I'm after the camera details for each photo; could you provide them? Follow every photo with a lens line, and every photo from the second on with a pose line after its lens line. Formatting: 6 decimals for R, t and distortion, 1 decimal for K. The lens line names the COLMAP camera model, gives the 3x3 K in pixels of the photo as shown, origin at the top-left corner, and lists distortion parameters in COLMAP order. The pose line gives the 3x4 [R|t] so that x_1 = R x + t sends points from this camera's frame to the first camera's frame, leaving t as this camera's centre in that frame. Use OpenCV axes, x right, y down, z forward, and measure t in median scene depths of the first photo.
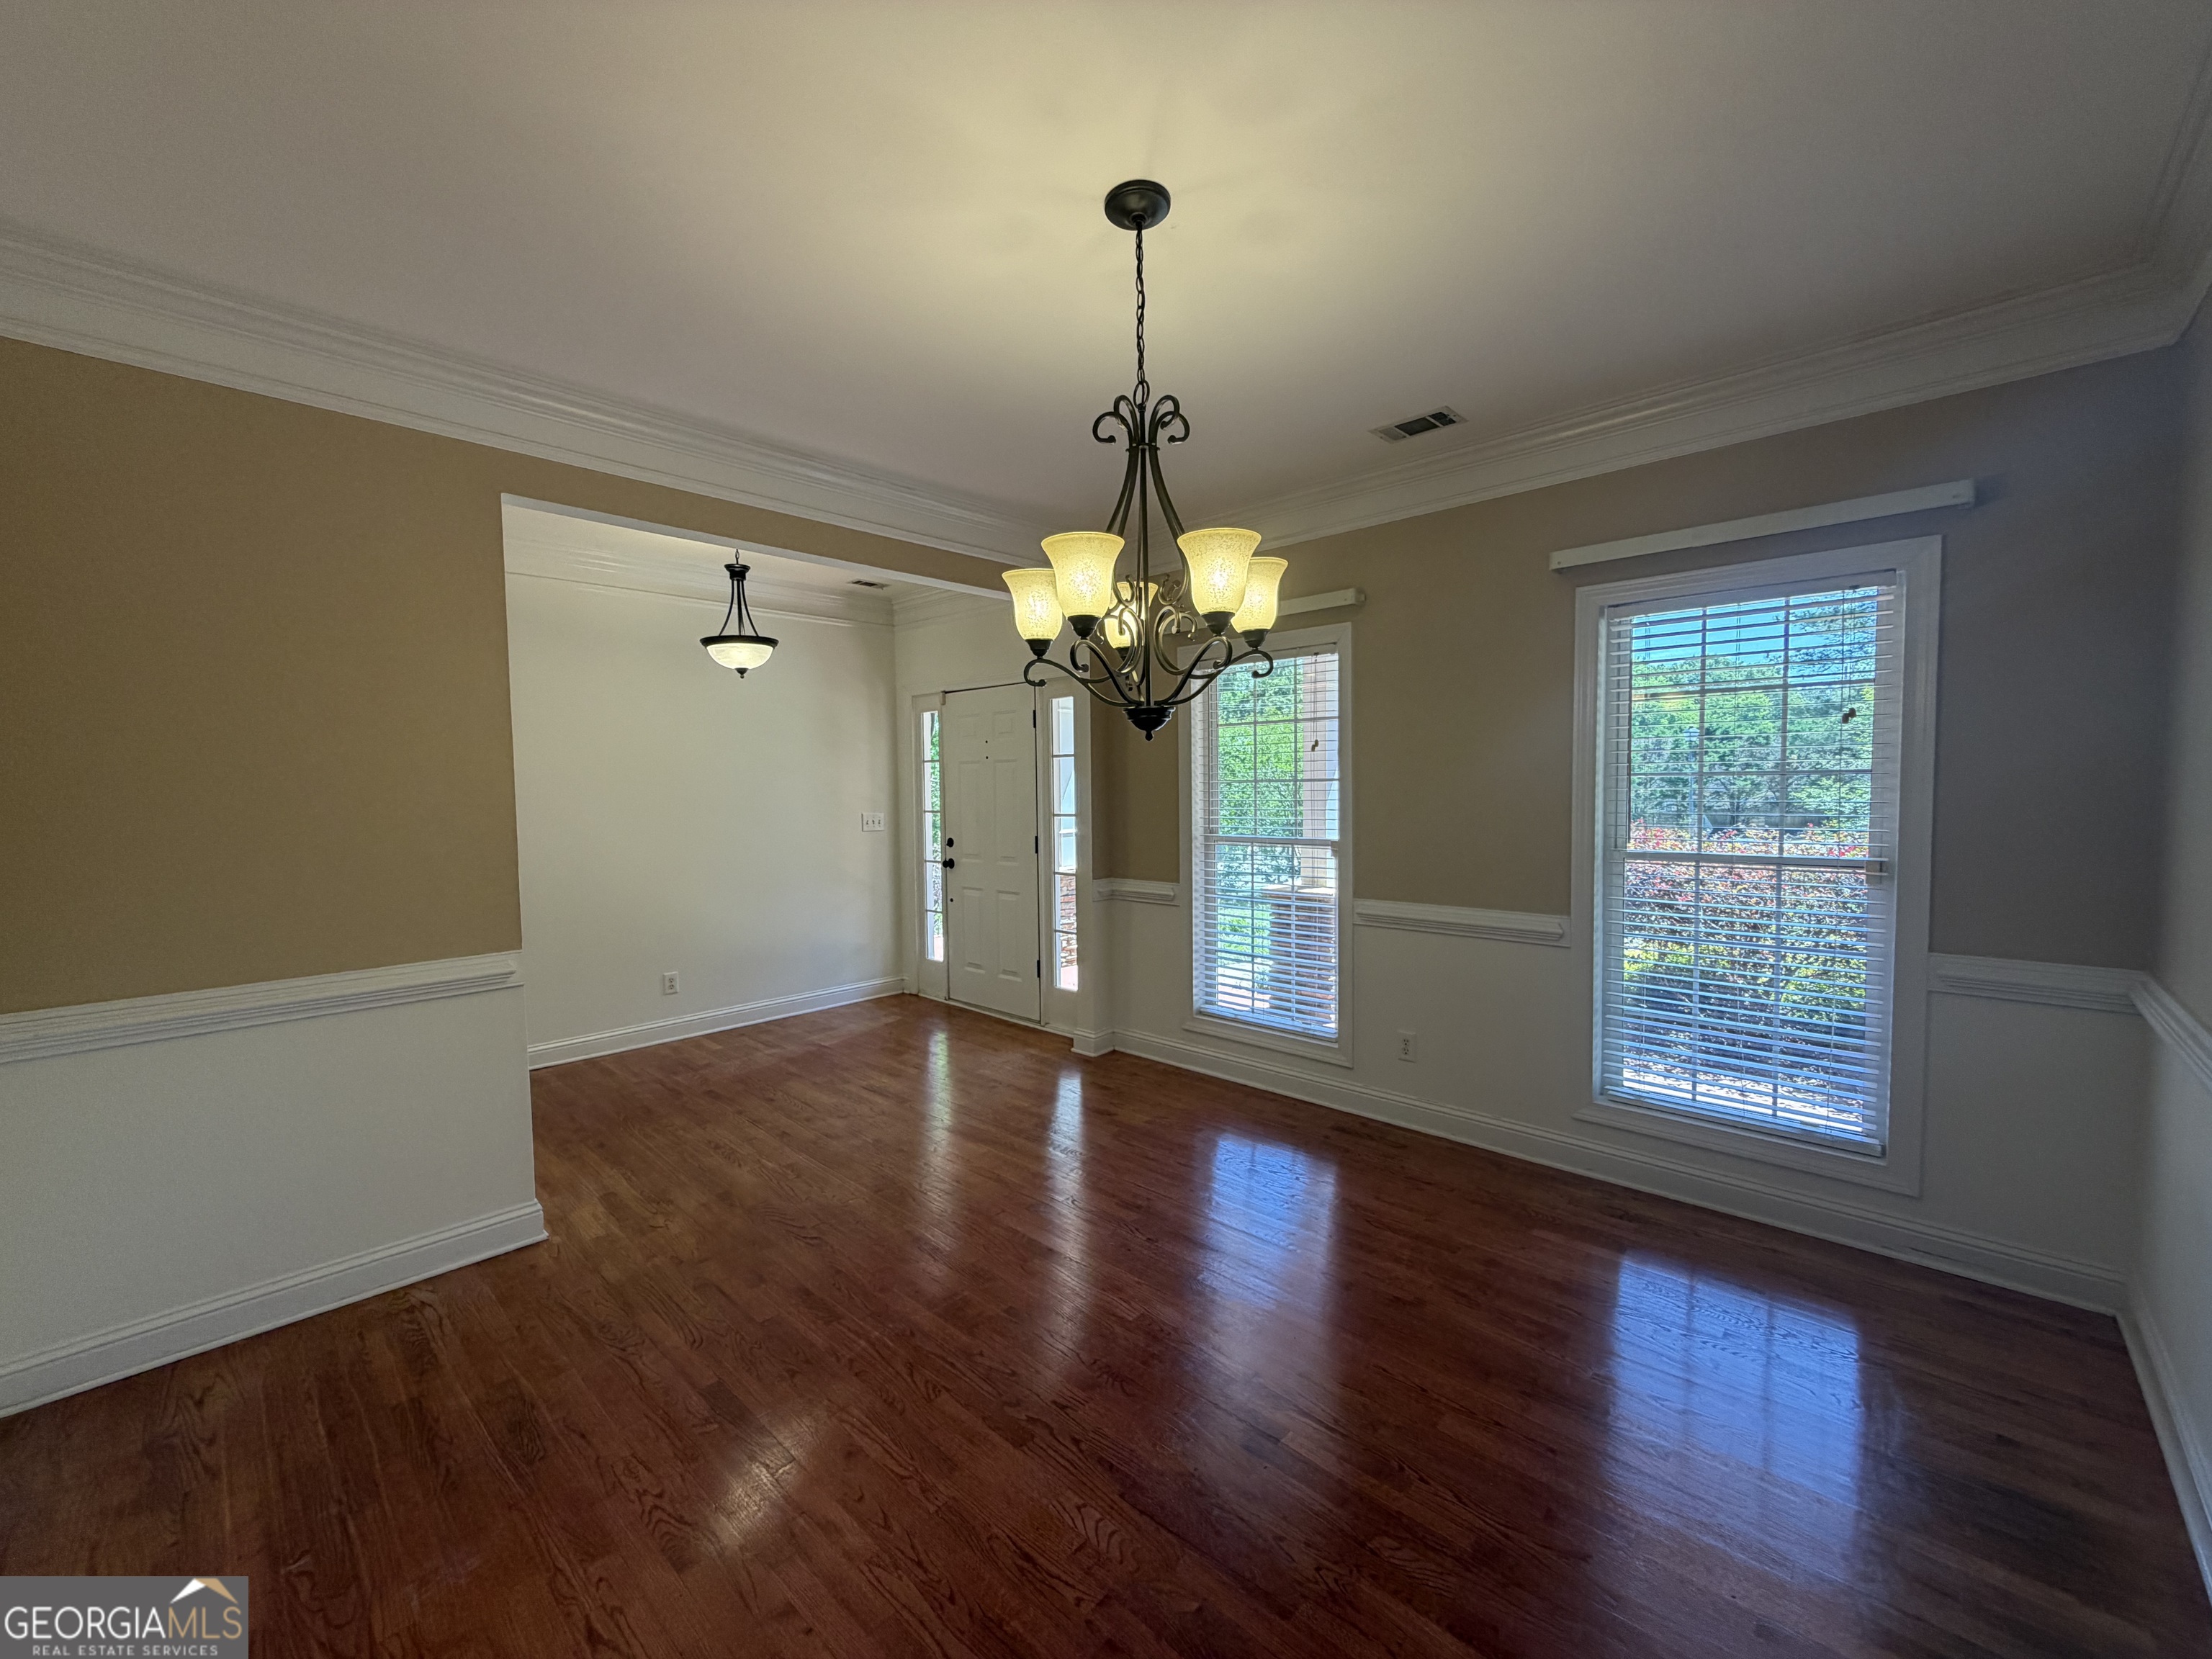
lens RADIAL K [[878.3, 0, 1098.8], [0, 878.3, 828.3], [0, 0, 1]] dist [0.001762, -0.000340]
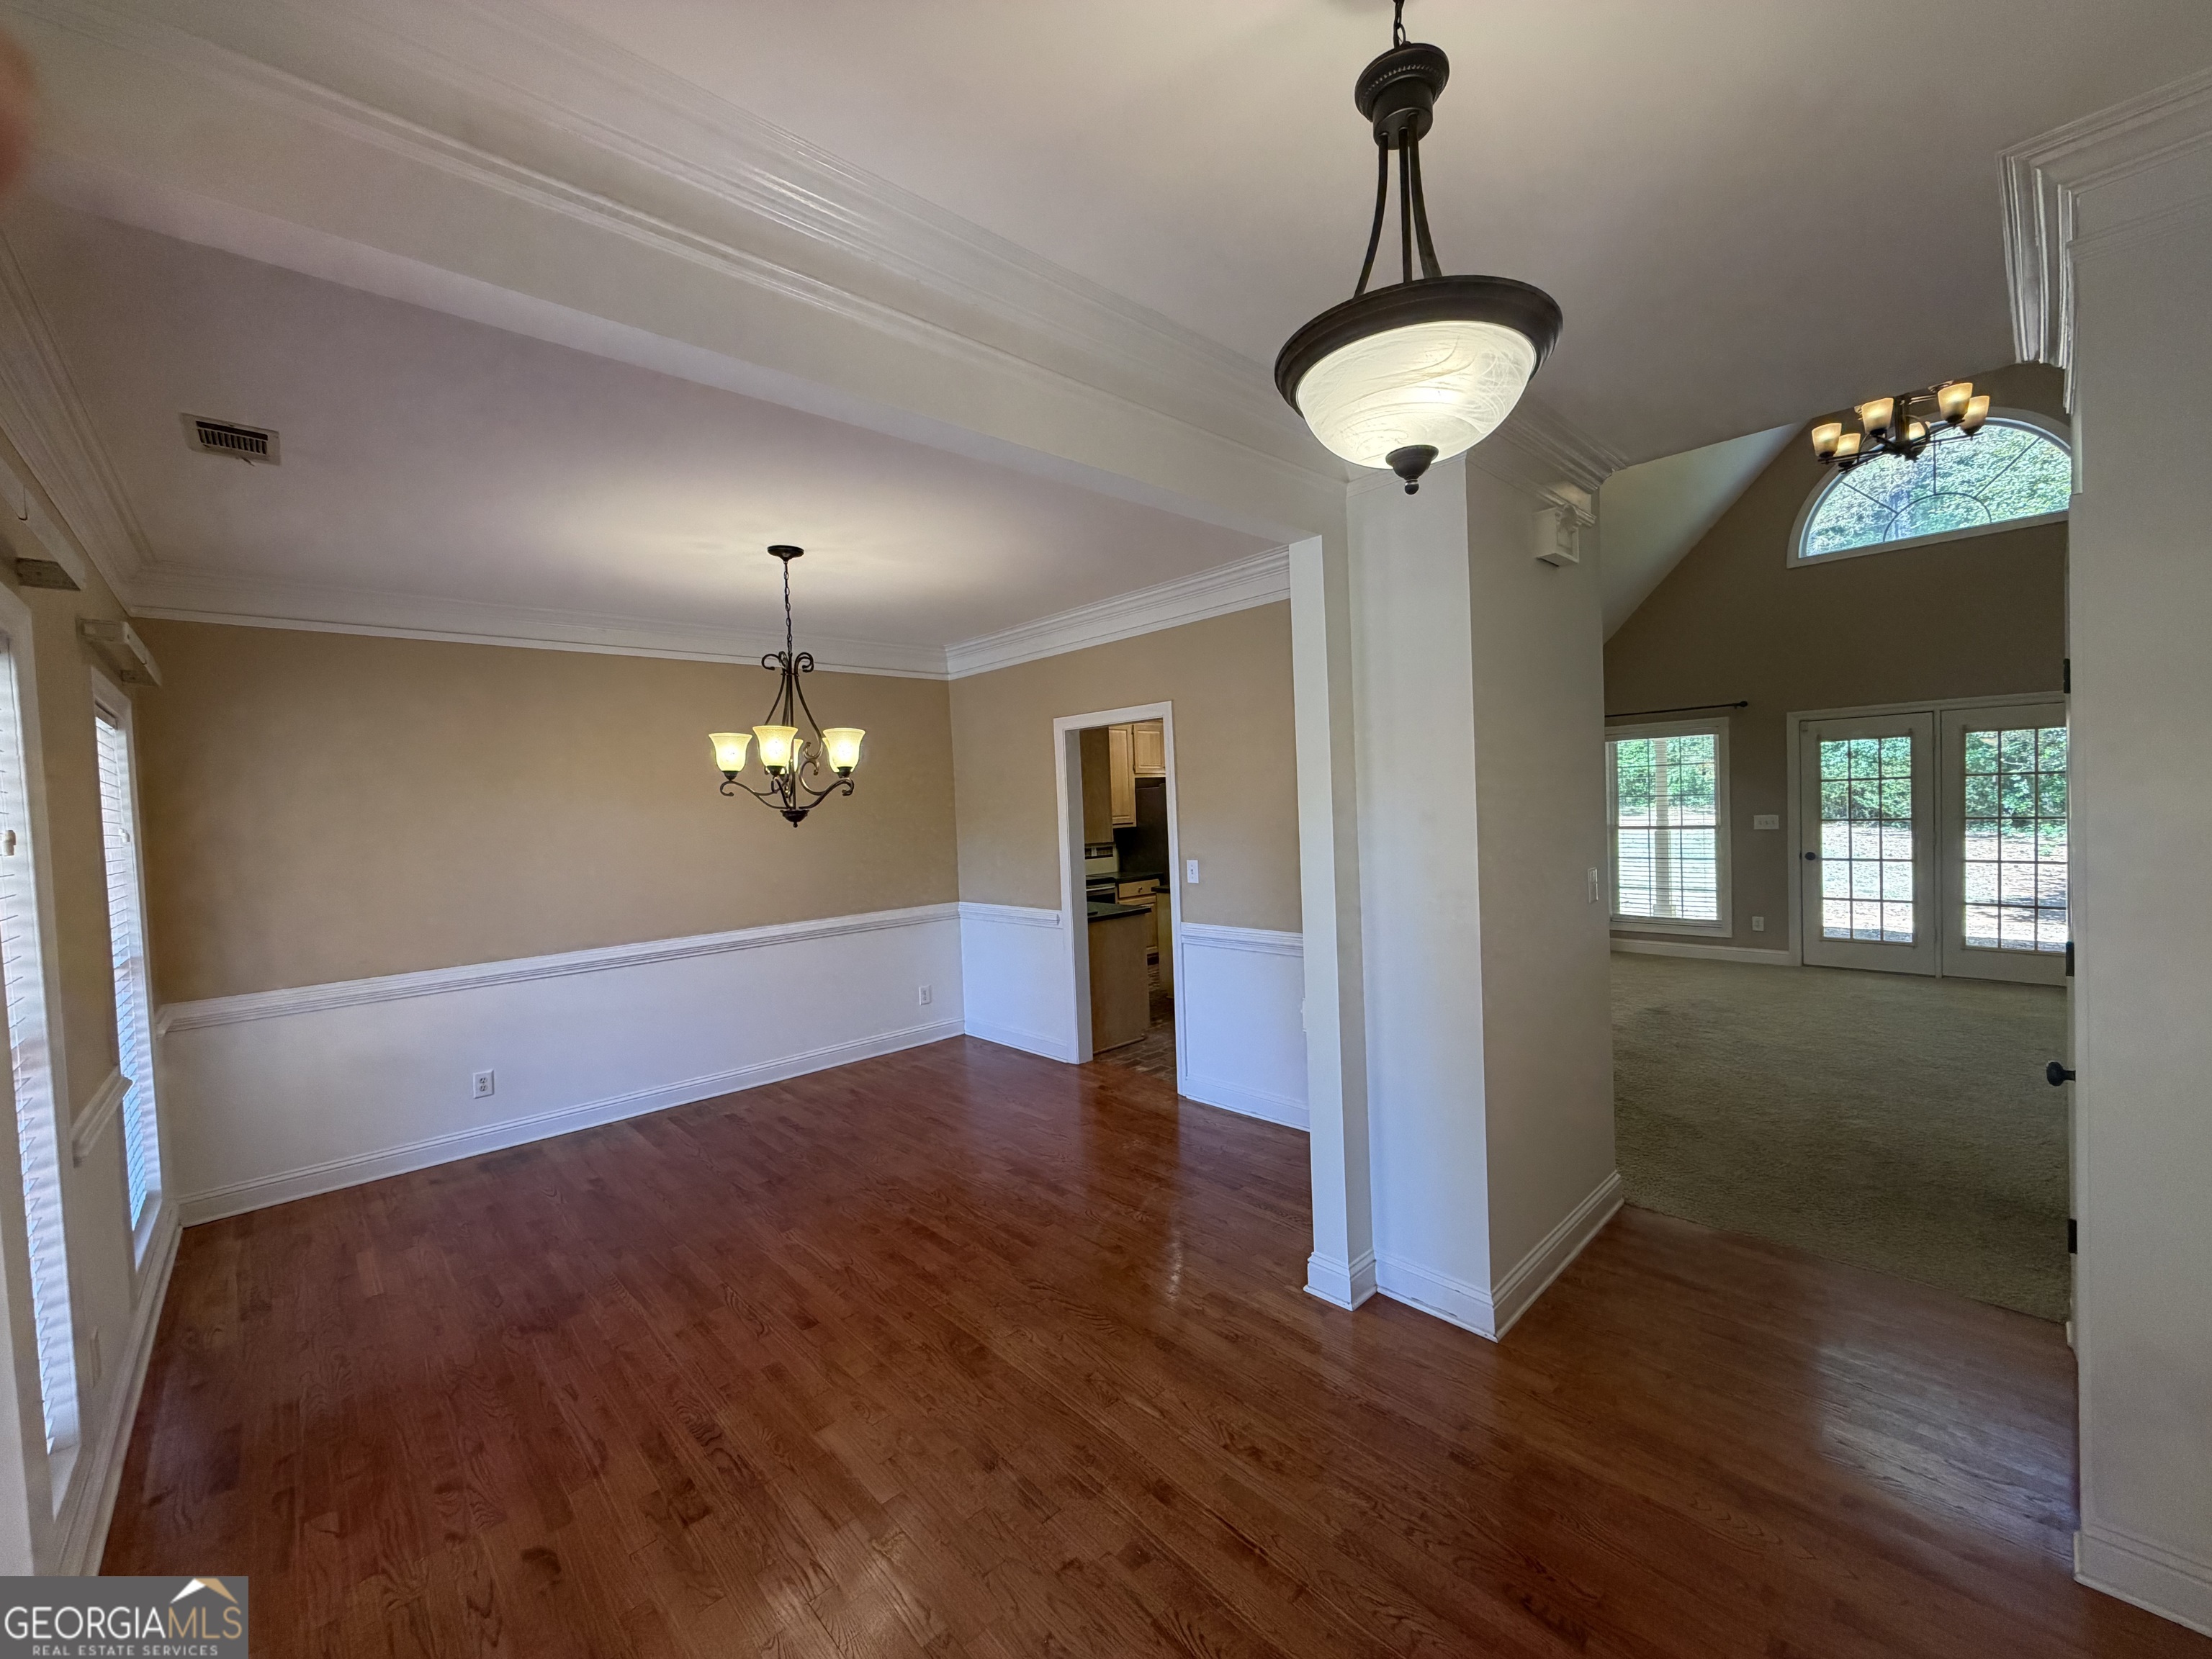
lens RADIAL K [[878.3, 0, 1098.8], [0, 878.3, 828.3], [0, 0, 1]] dist [0.001762, -0.000340]
pose [[-0.996578, 0.054299, 0.062318, -0.355535], [0.059100, 0.995201, 0.077982, -0.105093], [-0.057784, 0.081398, -0.995005, 1.433031]]
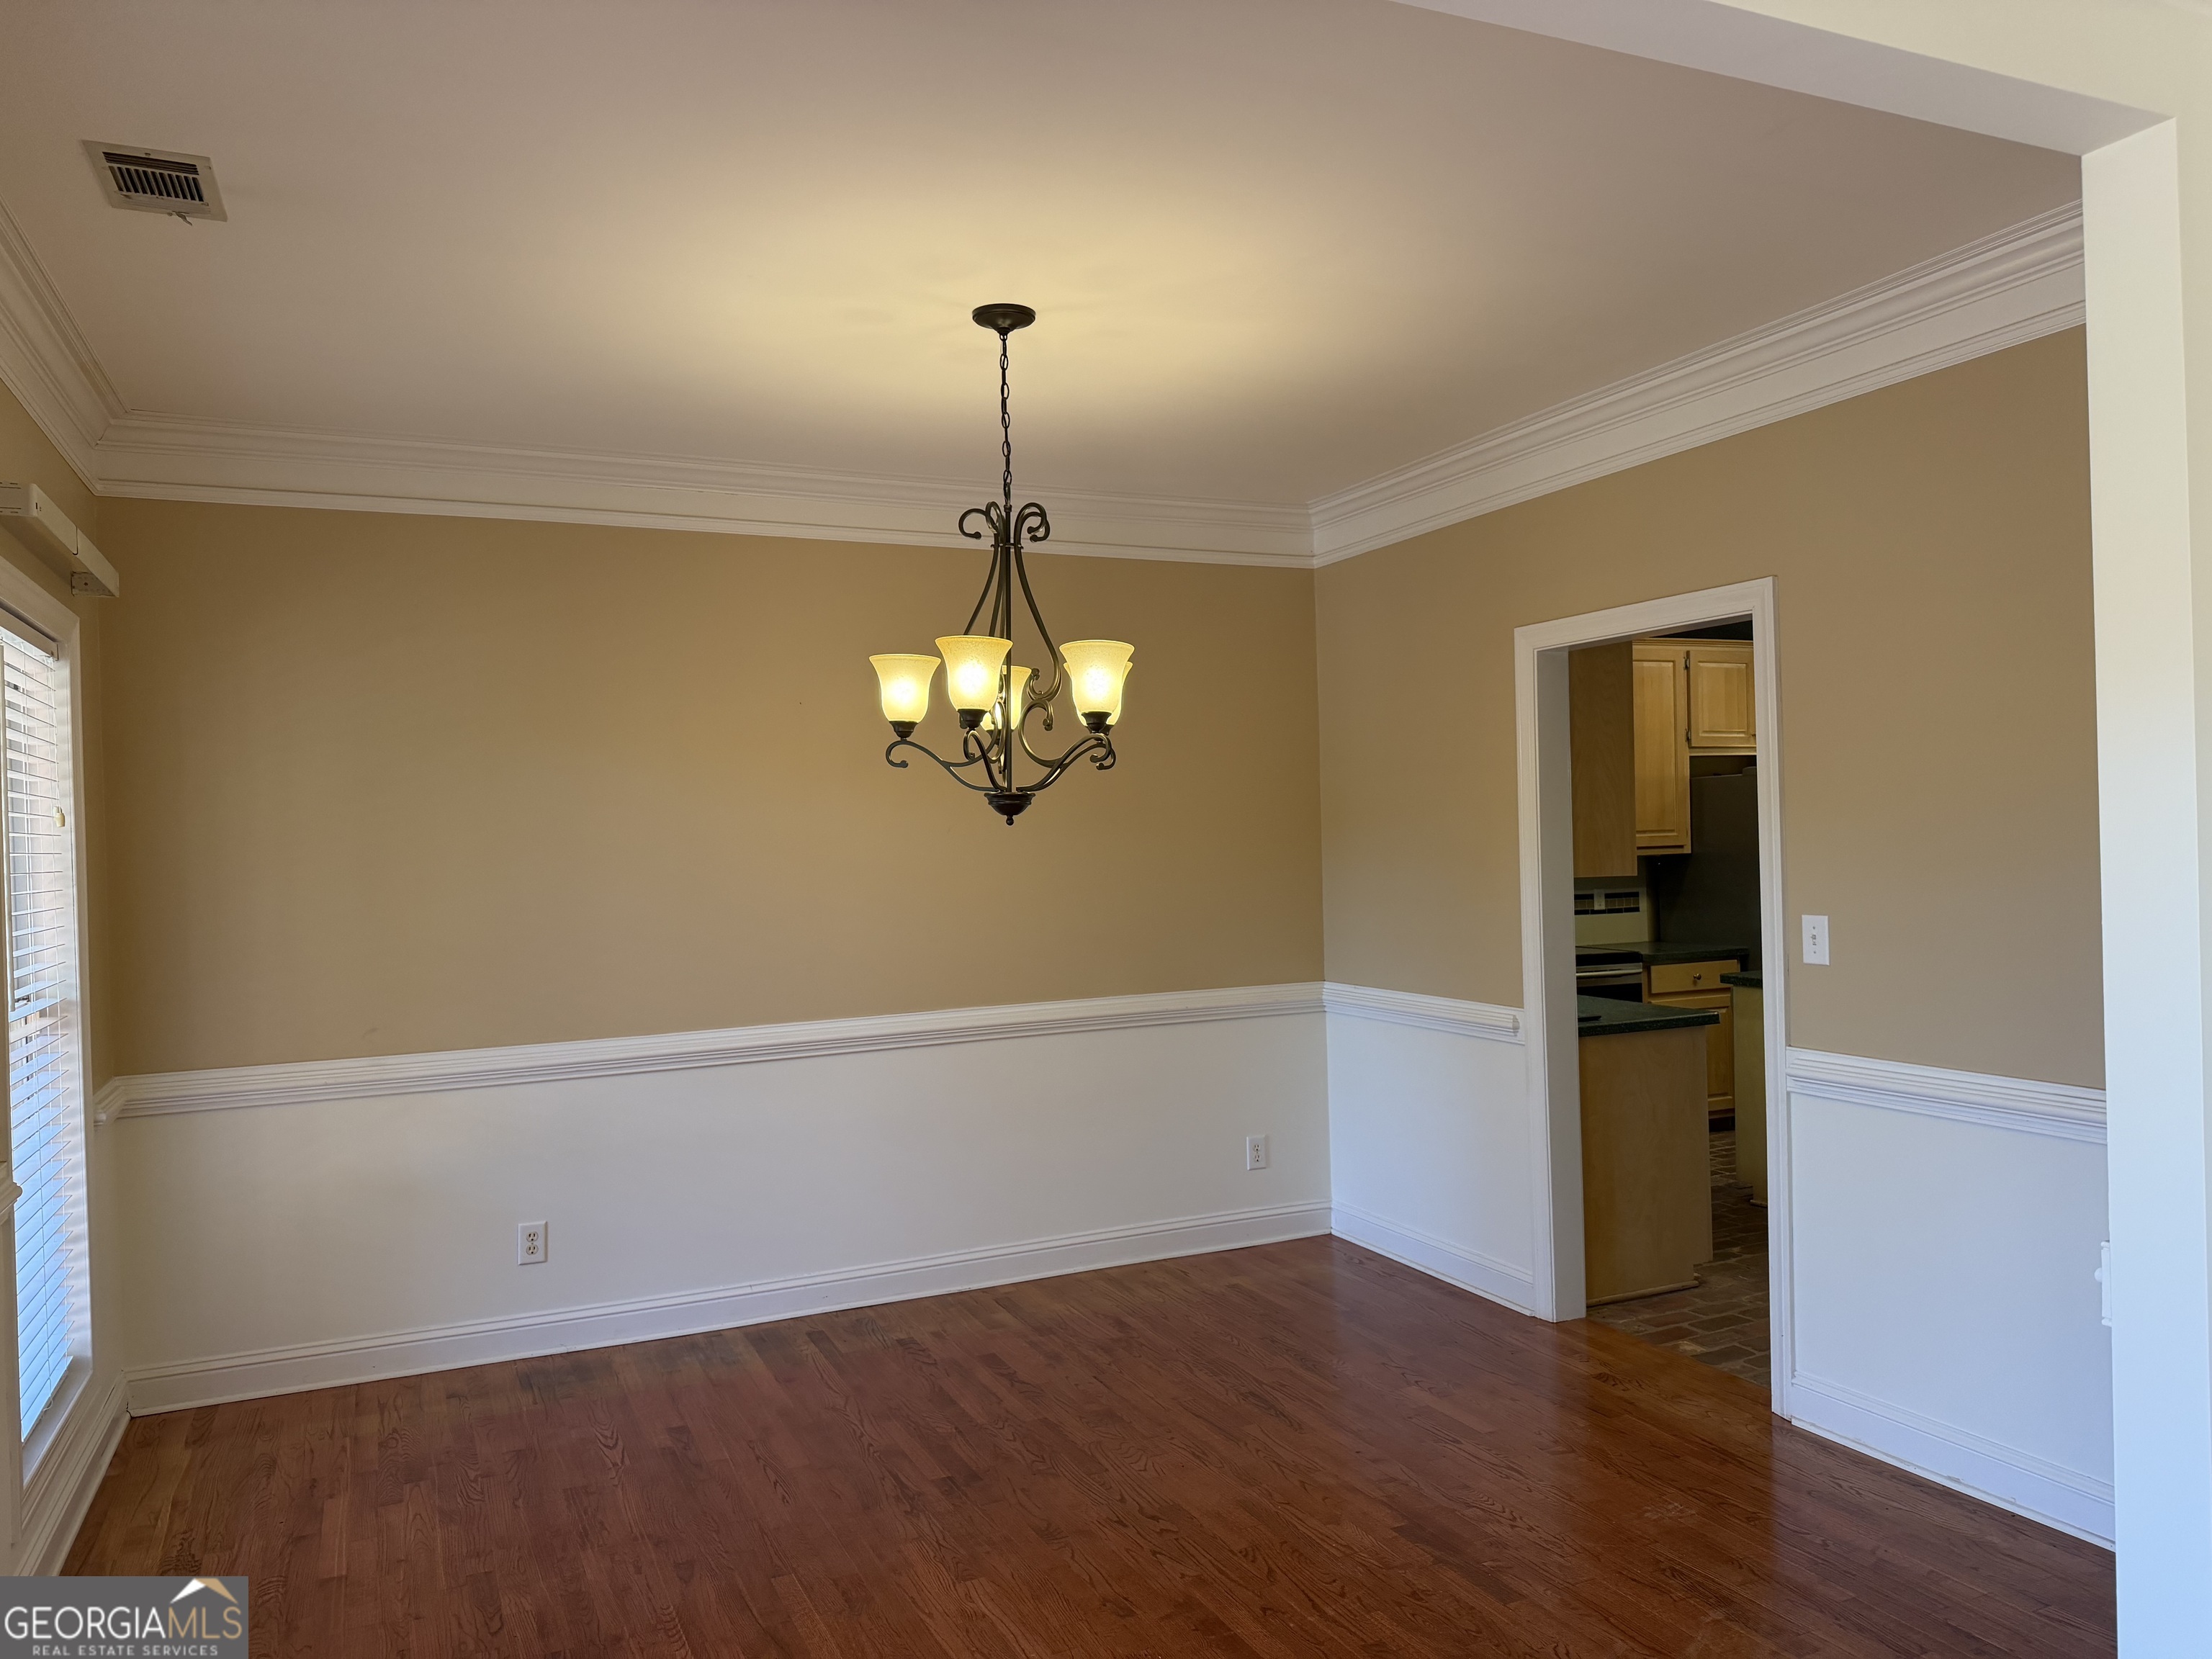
lens RADIAL K [[1553.1, 0, 1090.8], [0, 1553.1, 835.7], [0, 0, 1]] dist [0.077428, -0.114891]
pose [[-0.925747, 0.036680, 0.376360, -0.357129], [0.057442, 0.997375, 0.044088, -0.083004], [-0.373755, 0.062433, -0.925424, 1.334696]]
